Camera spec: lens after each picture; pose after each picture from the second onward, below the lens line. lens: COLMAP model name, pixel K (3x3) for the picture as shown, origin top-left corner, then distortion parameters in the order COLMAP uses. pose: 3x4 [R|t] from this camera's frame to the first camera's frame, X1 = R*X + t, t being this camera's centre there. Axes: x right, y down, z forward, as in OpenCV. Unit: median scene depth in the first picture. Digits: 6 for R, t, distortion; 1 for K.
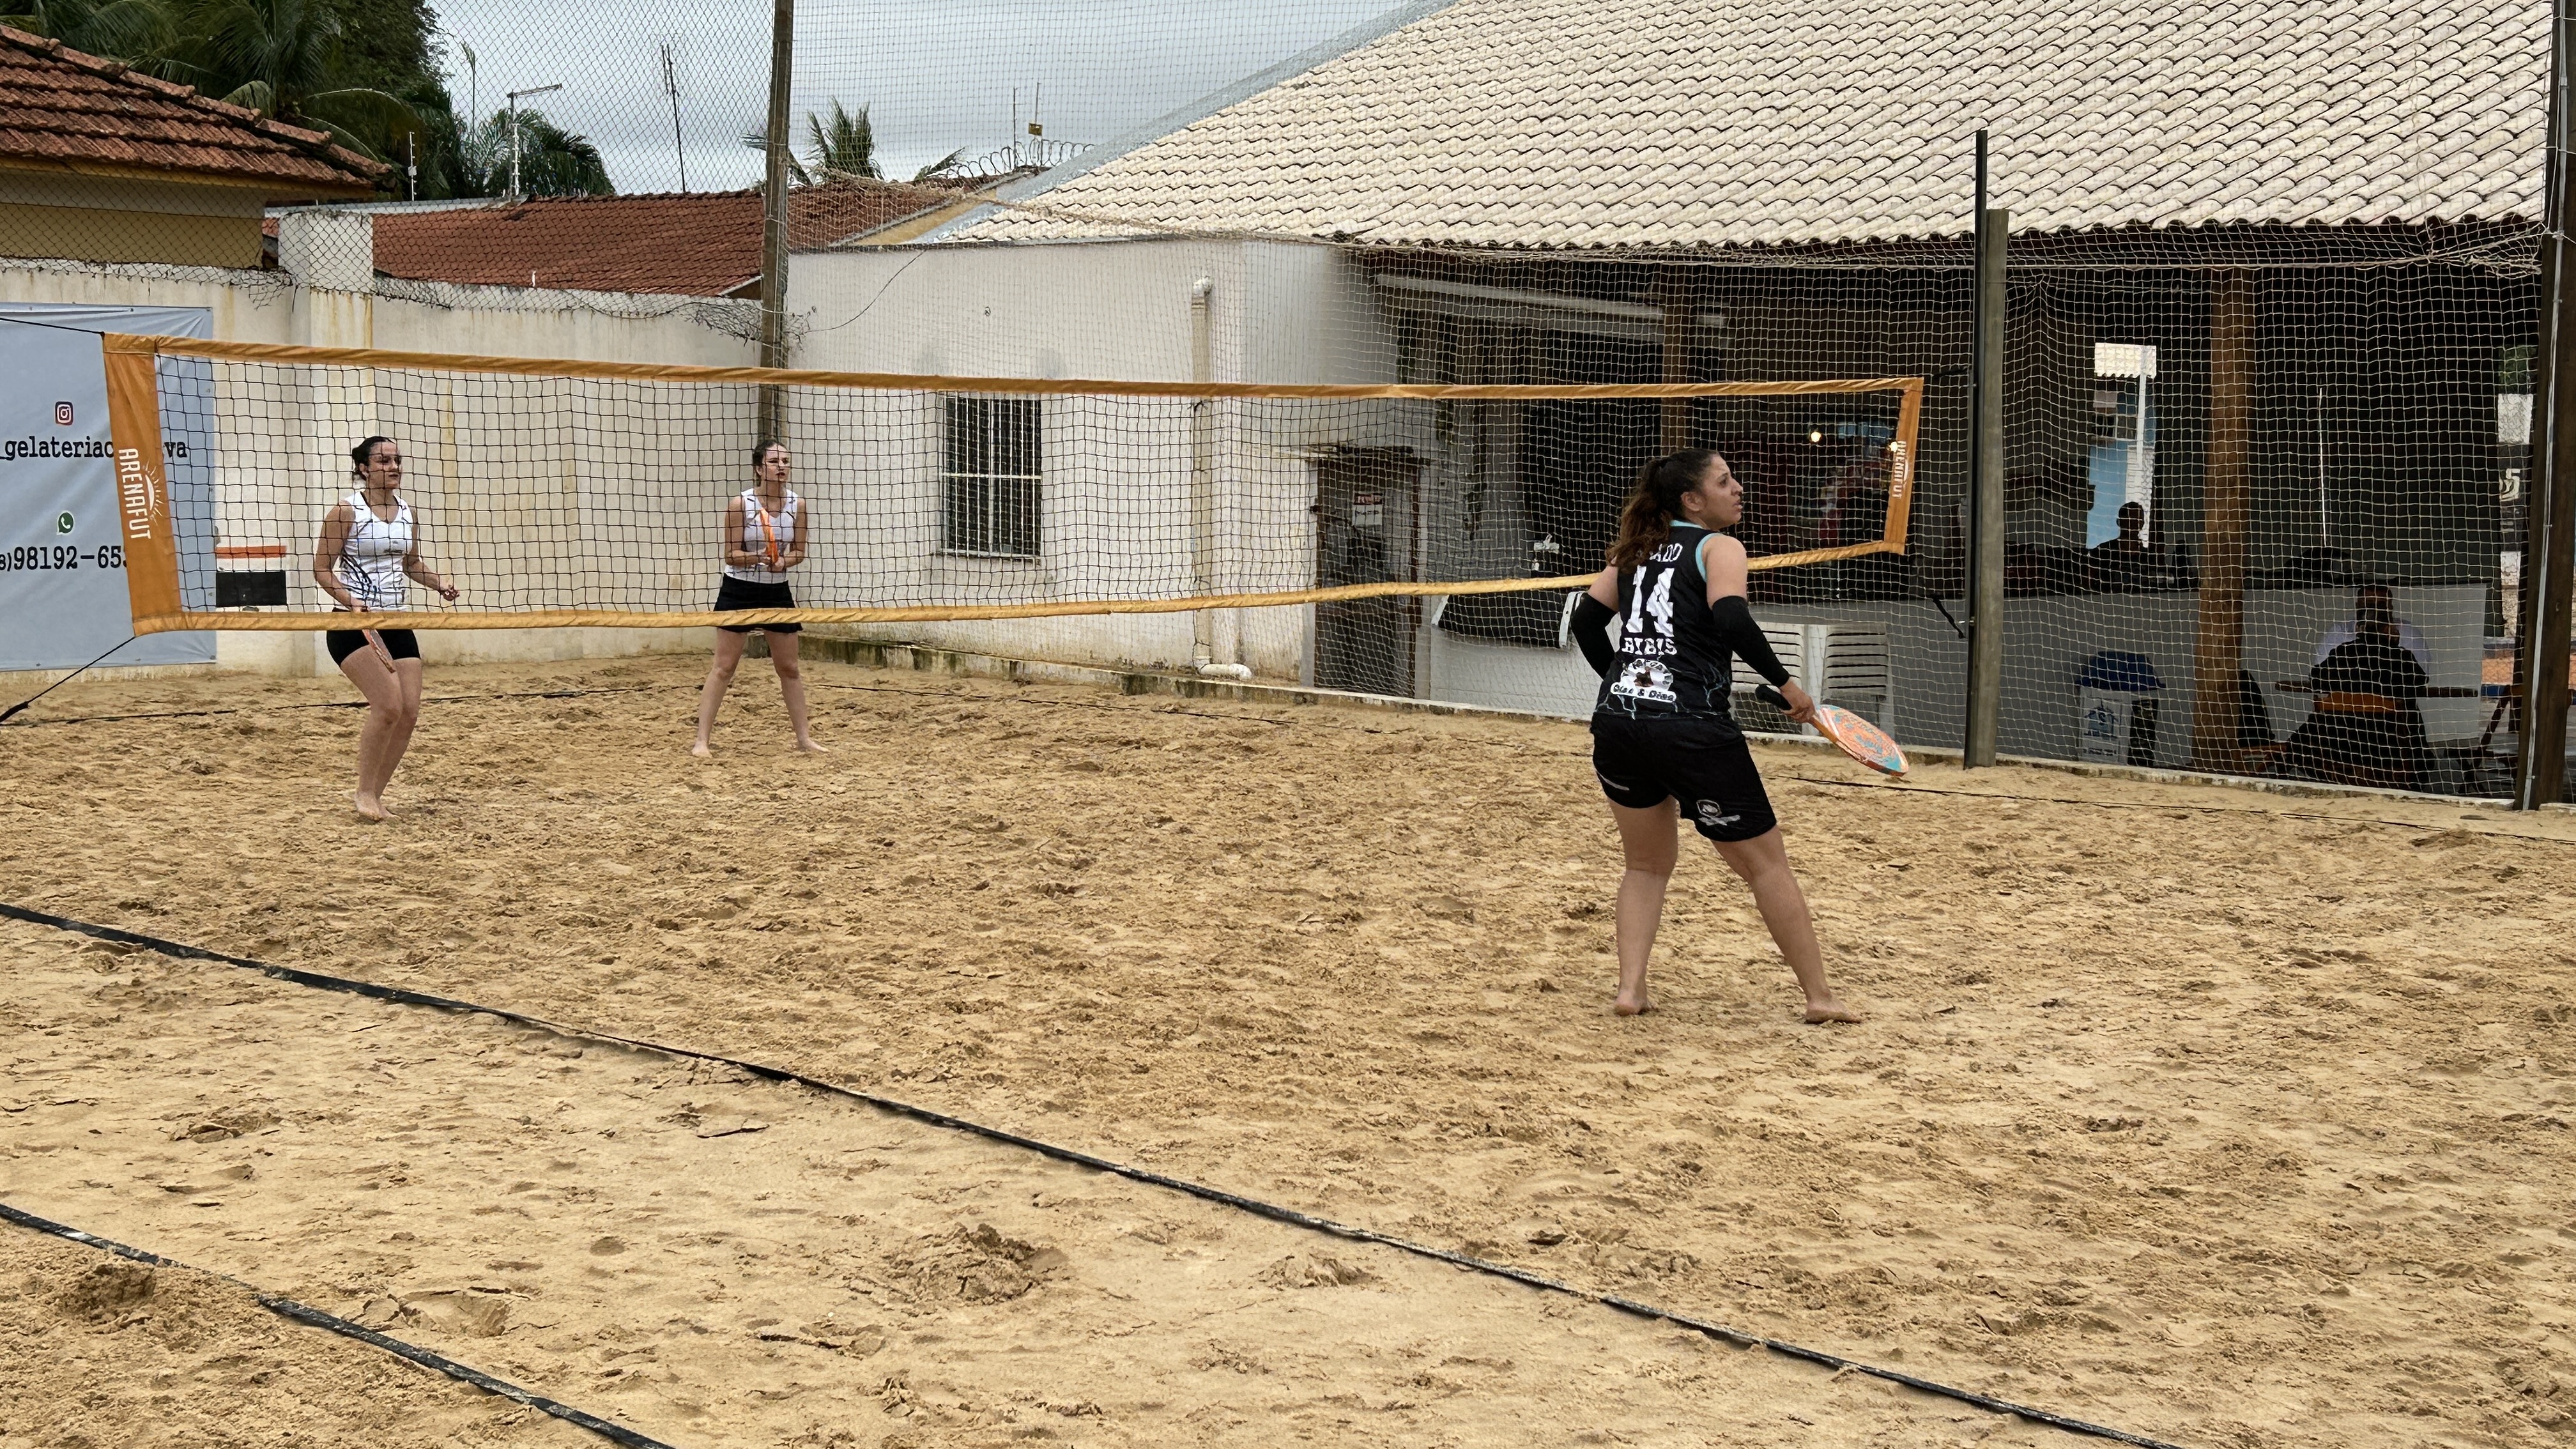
lens RADIAL K [[3533.8, 0, 1275.9], [0, 3533.8, 735.7], [0, 0, 1]] dist [0.228812, -0.734475]
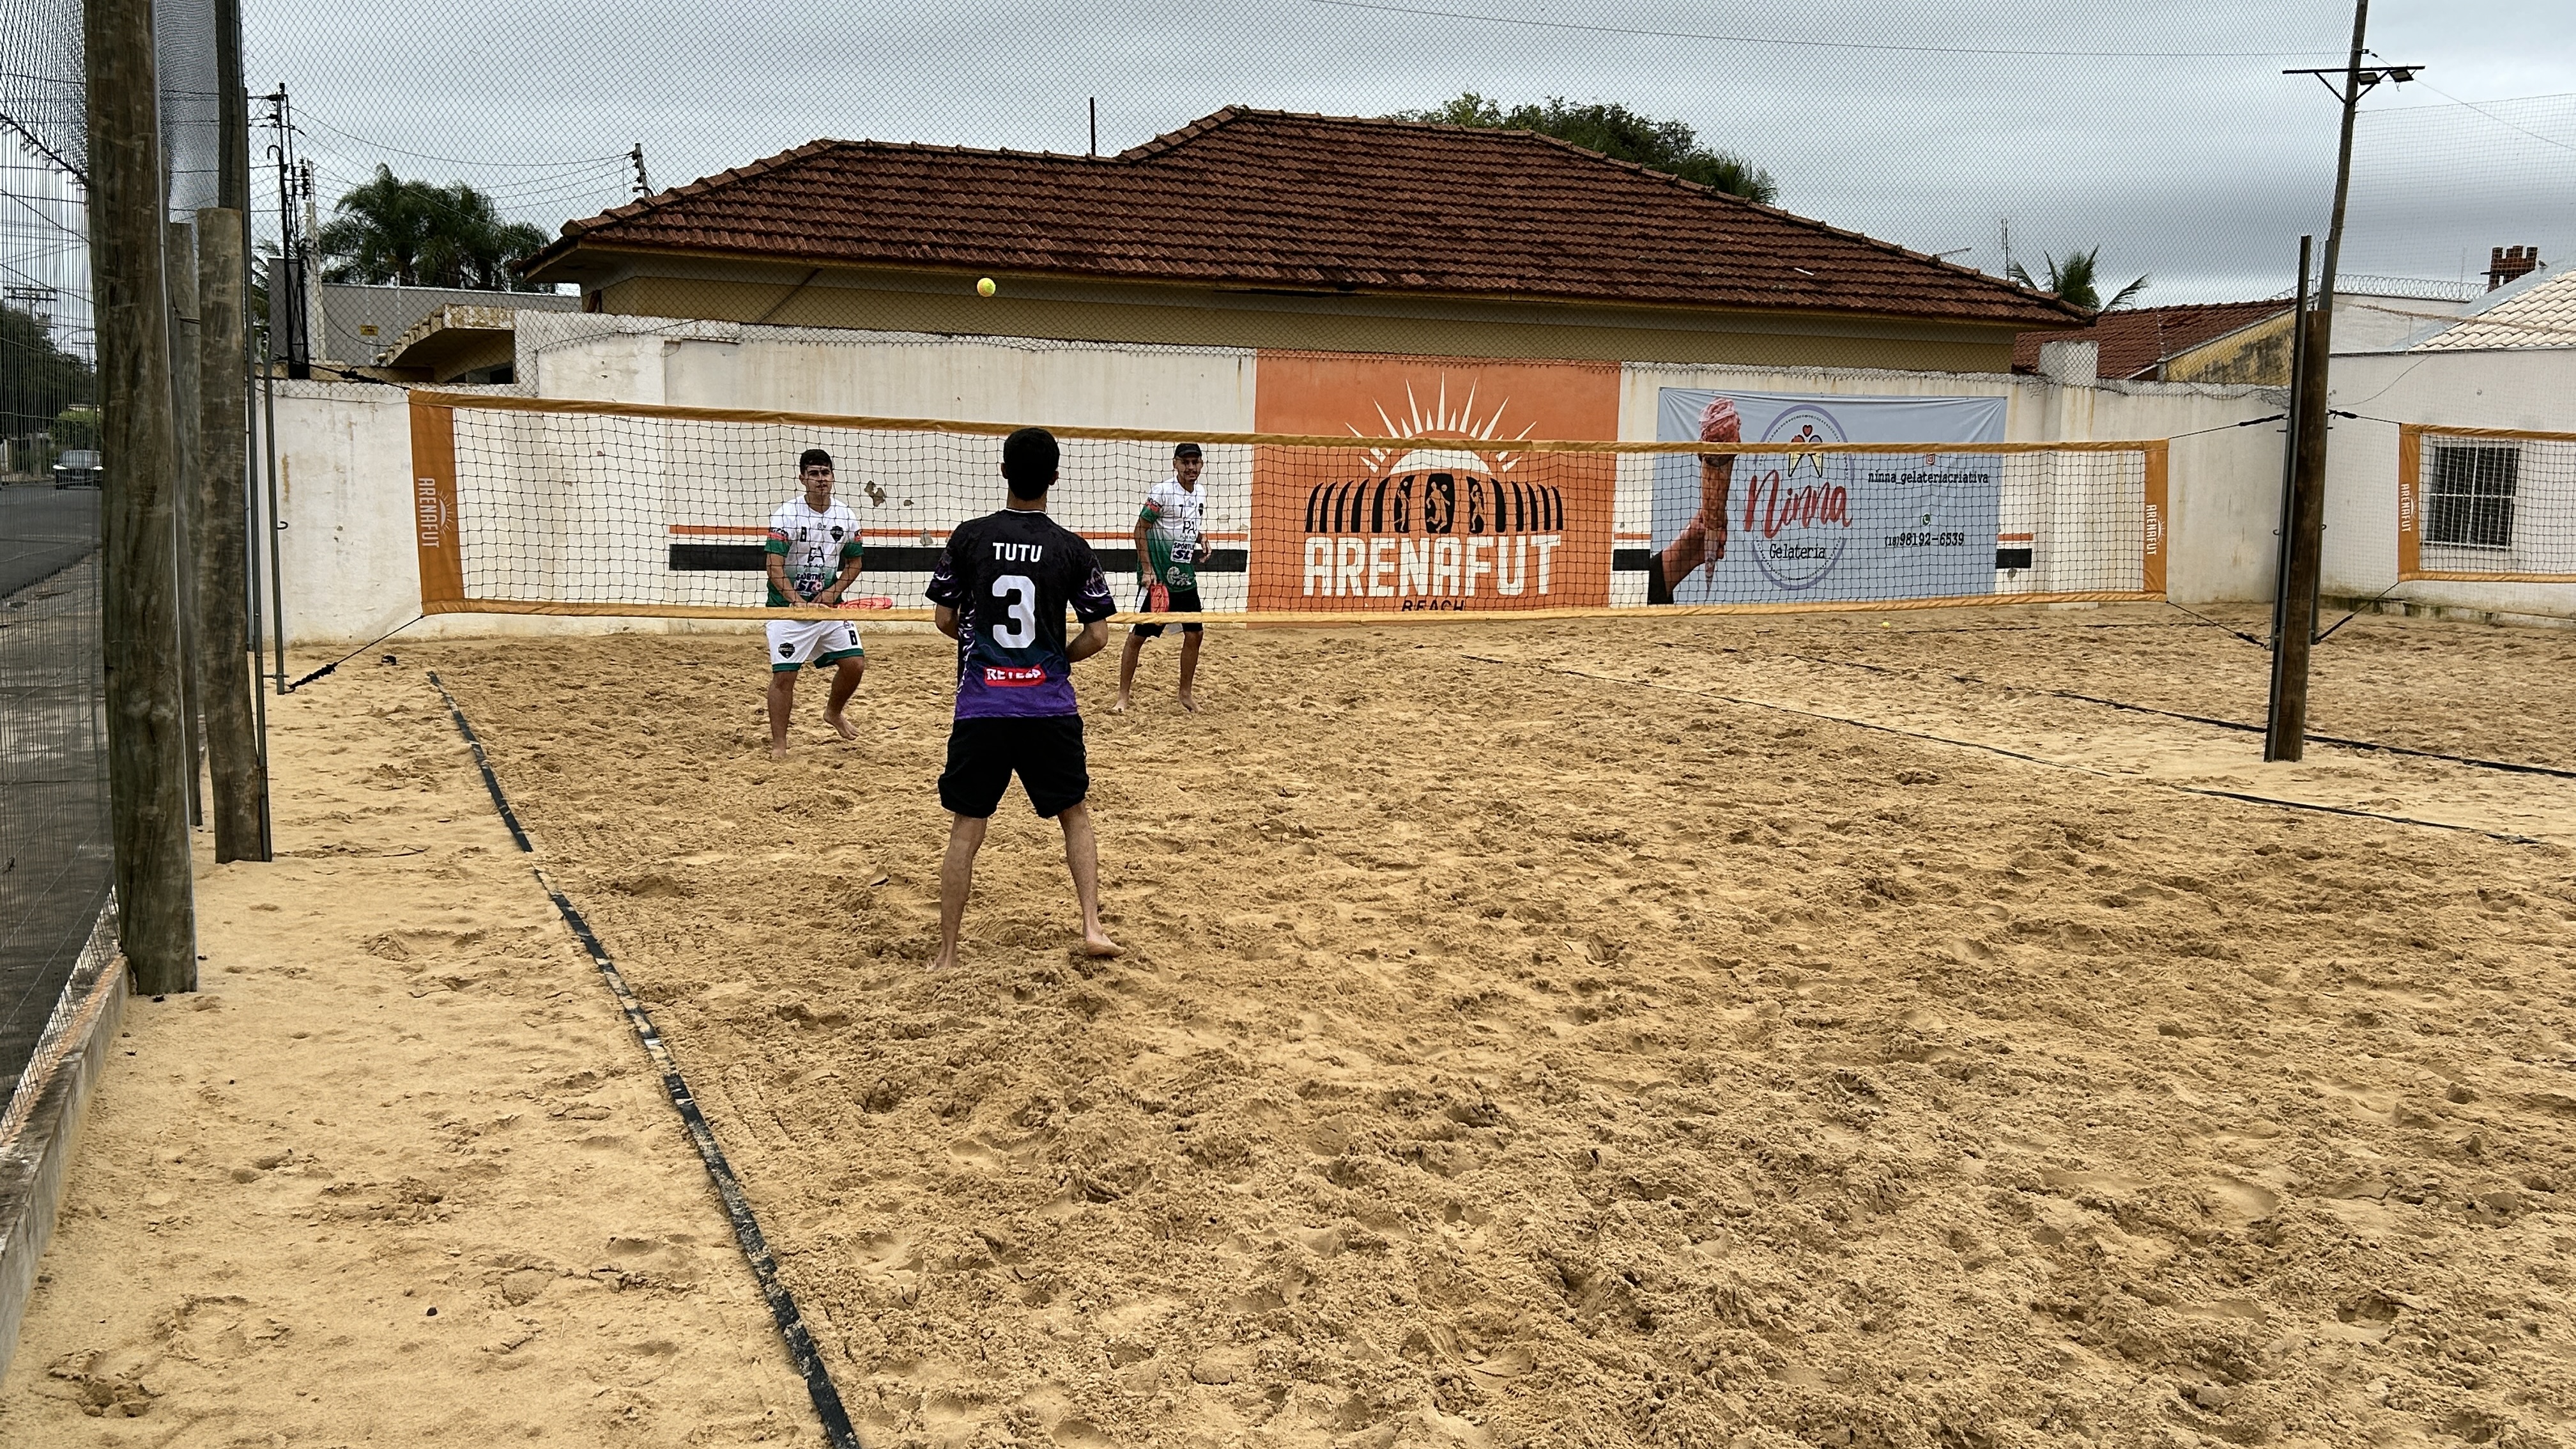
lens RADIAL K [[2268.8, 0, 1274.1], [0, 2268.8, 741.0], [0, 0, 1]] dist [0.176179, -0.466060]
pose [[0.927811, 0.051407, -0.369492, -0.234632], [-0.037781, 0.998316, 0.044026, 0.013957], [0.371133, -0.026889, 0.928191, -0.204162]]
